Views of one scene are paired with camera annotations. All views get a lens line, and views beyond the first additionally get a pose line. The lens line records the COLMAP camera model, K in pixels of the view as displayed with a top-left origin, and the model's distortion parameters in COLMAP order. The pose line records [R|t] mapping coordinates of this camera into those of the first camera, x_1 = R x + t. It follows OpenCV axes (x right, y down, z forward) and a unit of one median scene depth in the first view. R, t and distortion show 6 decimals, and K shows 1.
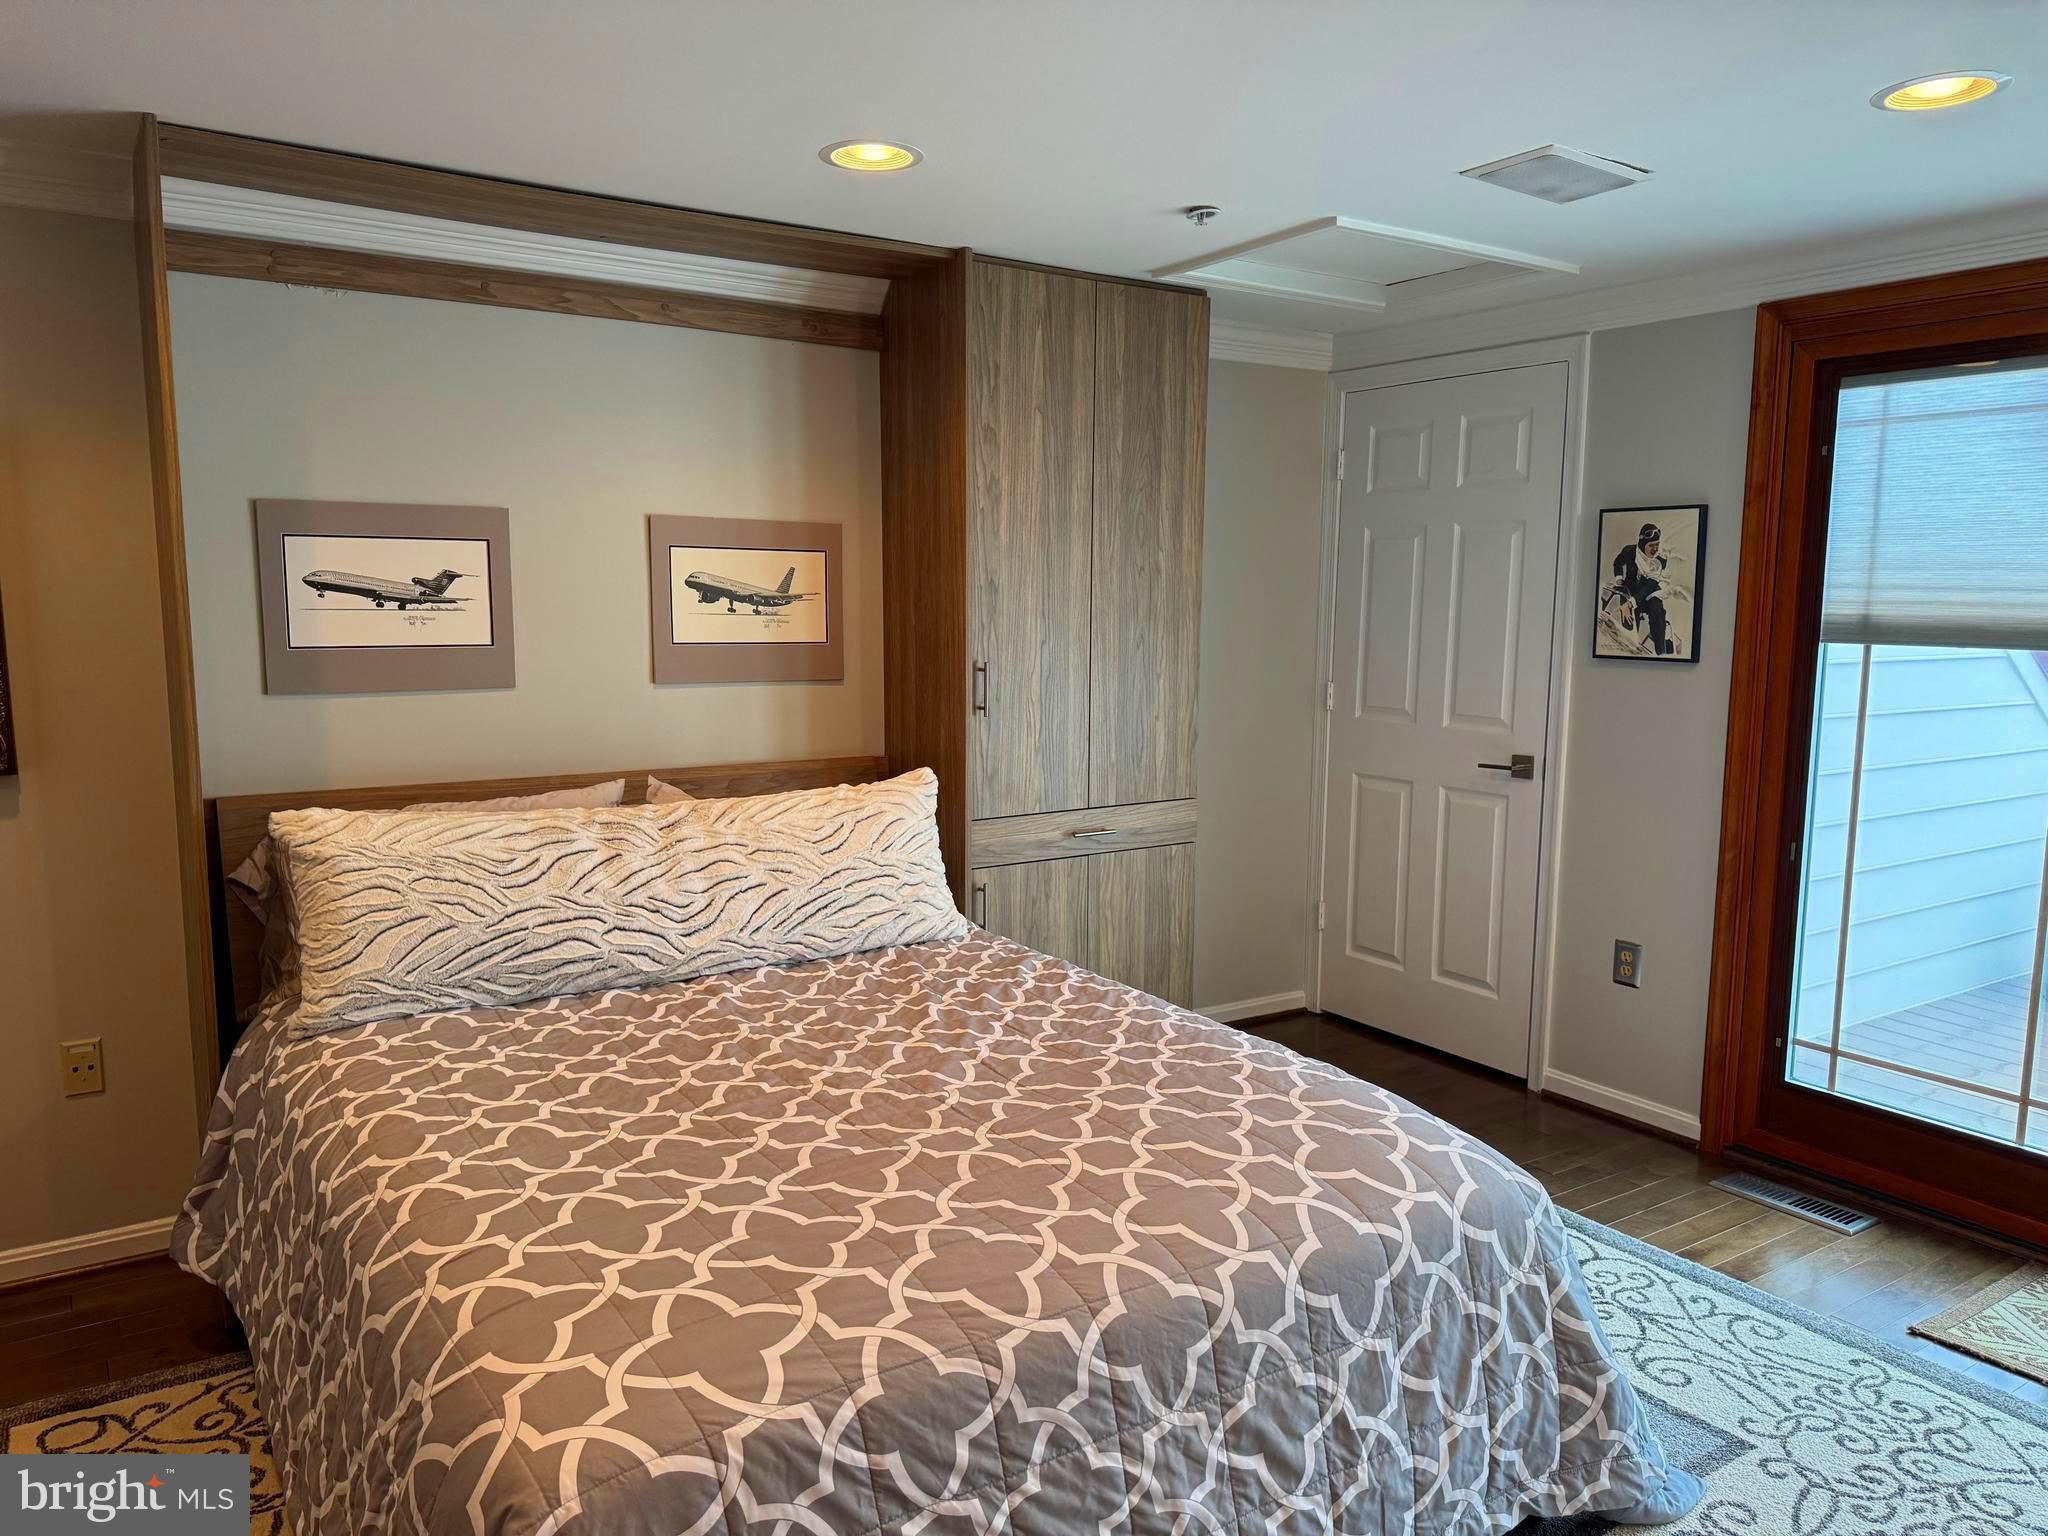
lens RADIAL K [[1444.2, 0, 1026.4], [0, 1444.2, 768.6], [0, 0, 1]] dist [0.047553, -0.015966]
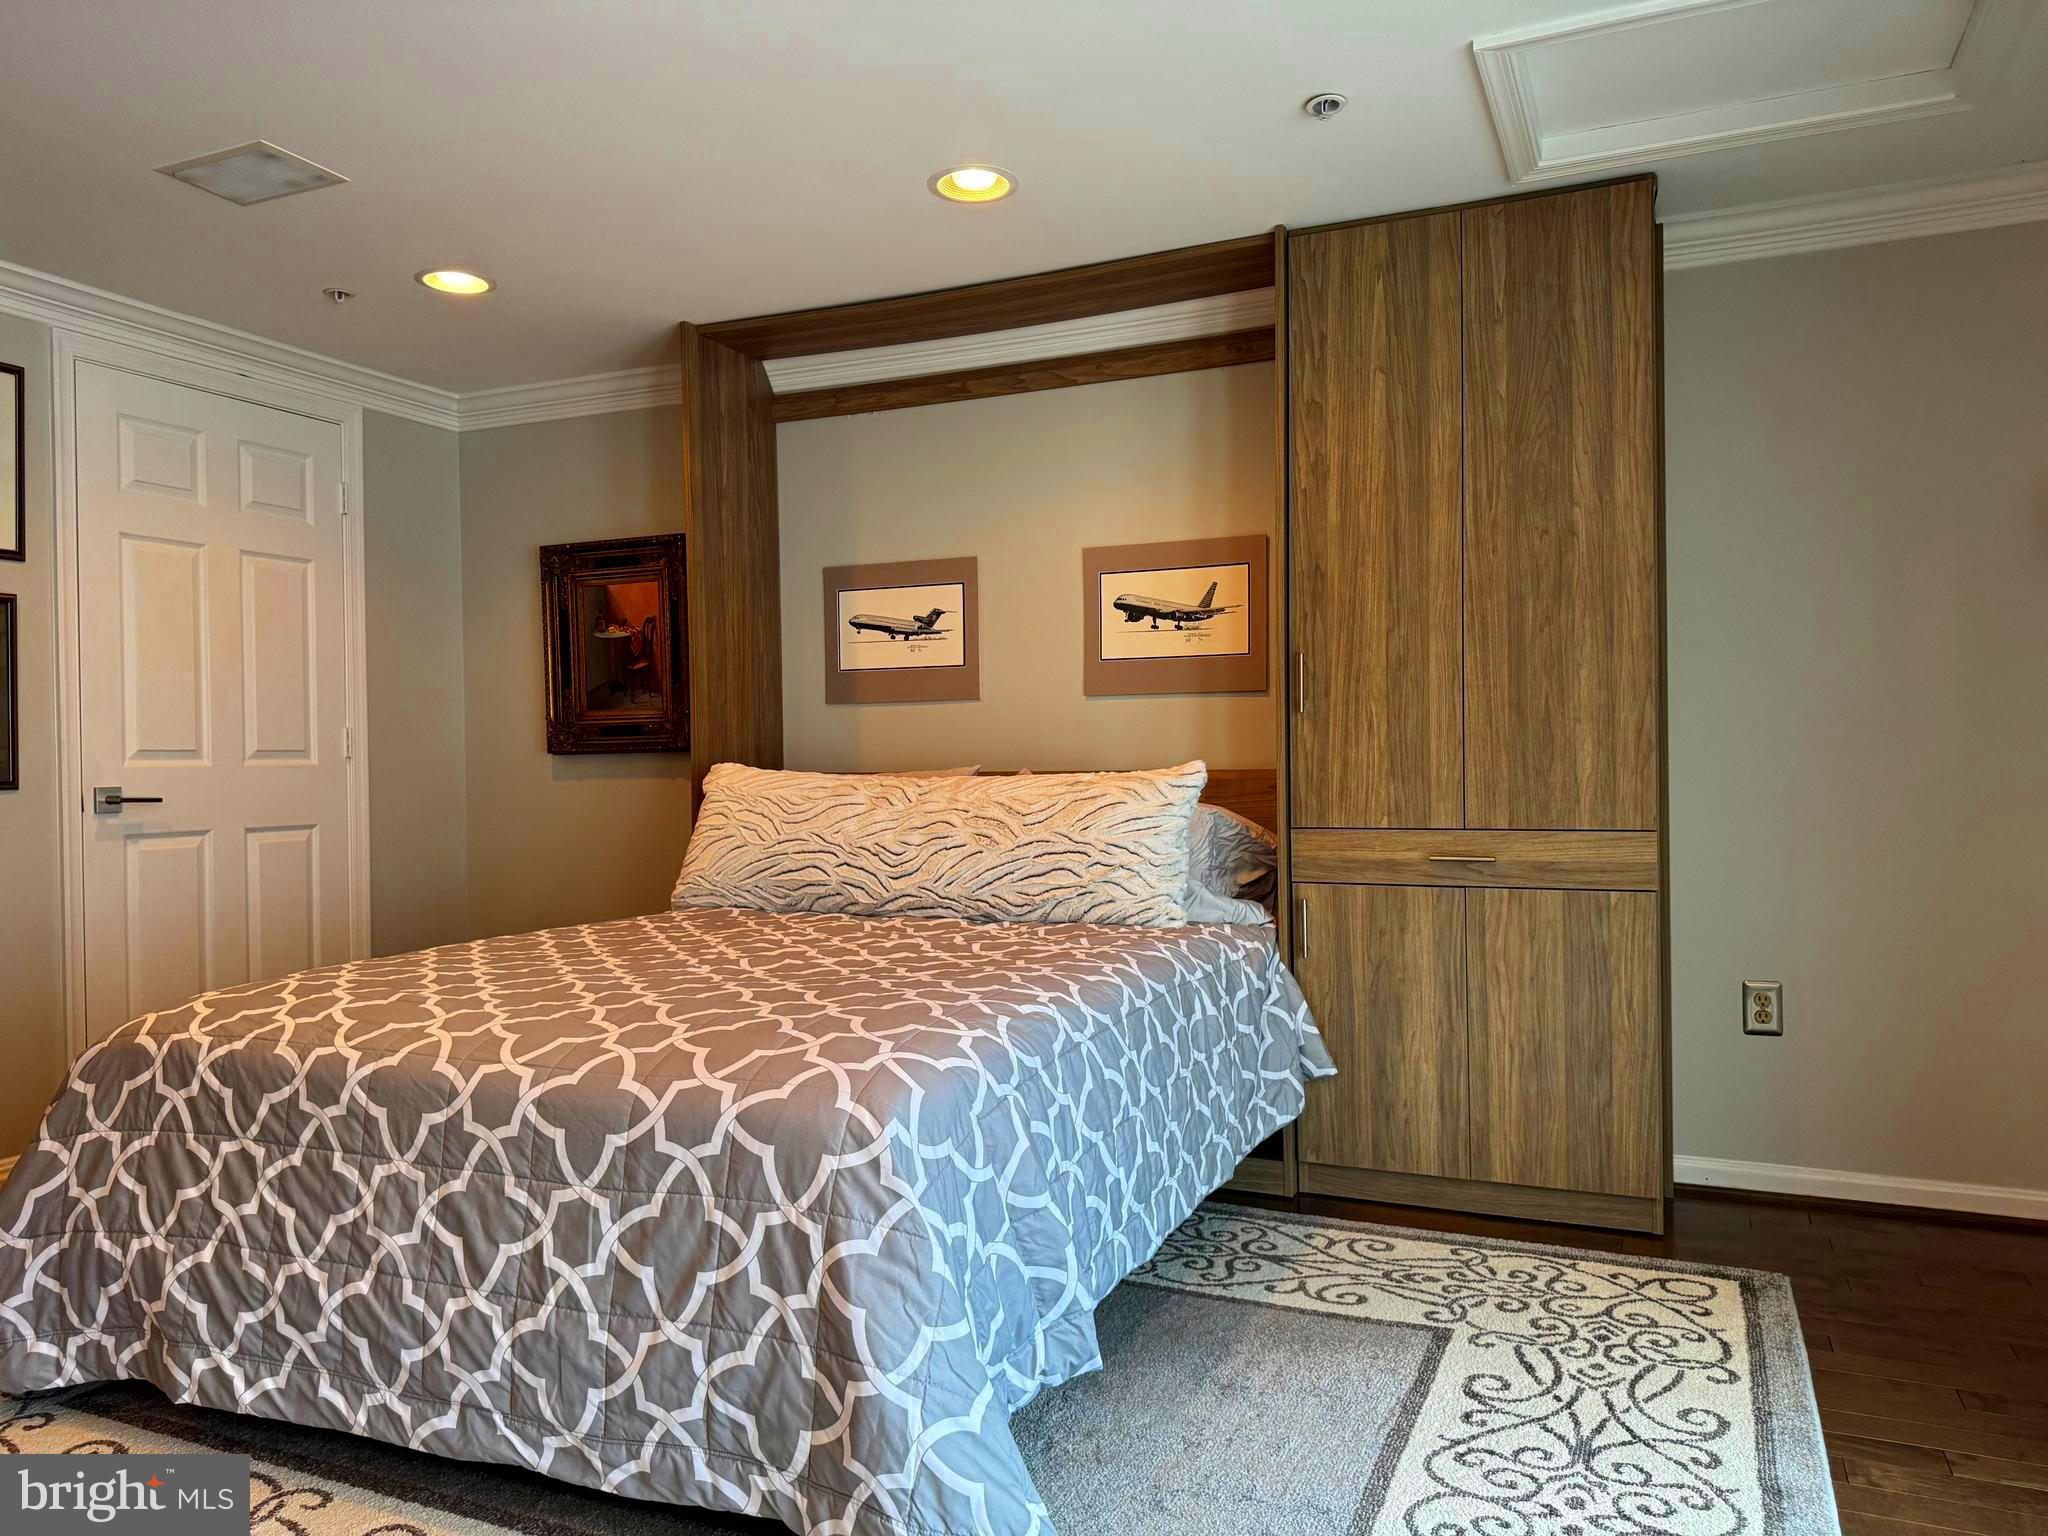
lens RADIAL K [[1444.2, 0, 1023.5], [0, 1444.2, 774.2], [0, 0, 1]] dist [0.047553, -0.015966]
pose [[0.519541, -0.011922, -0.854362, 0.731826], [-0.093534, 0.993100, -0.070736, 0.092601], [0.849310, 0.116662, 0.514842, 0.423716]]
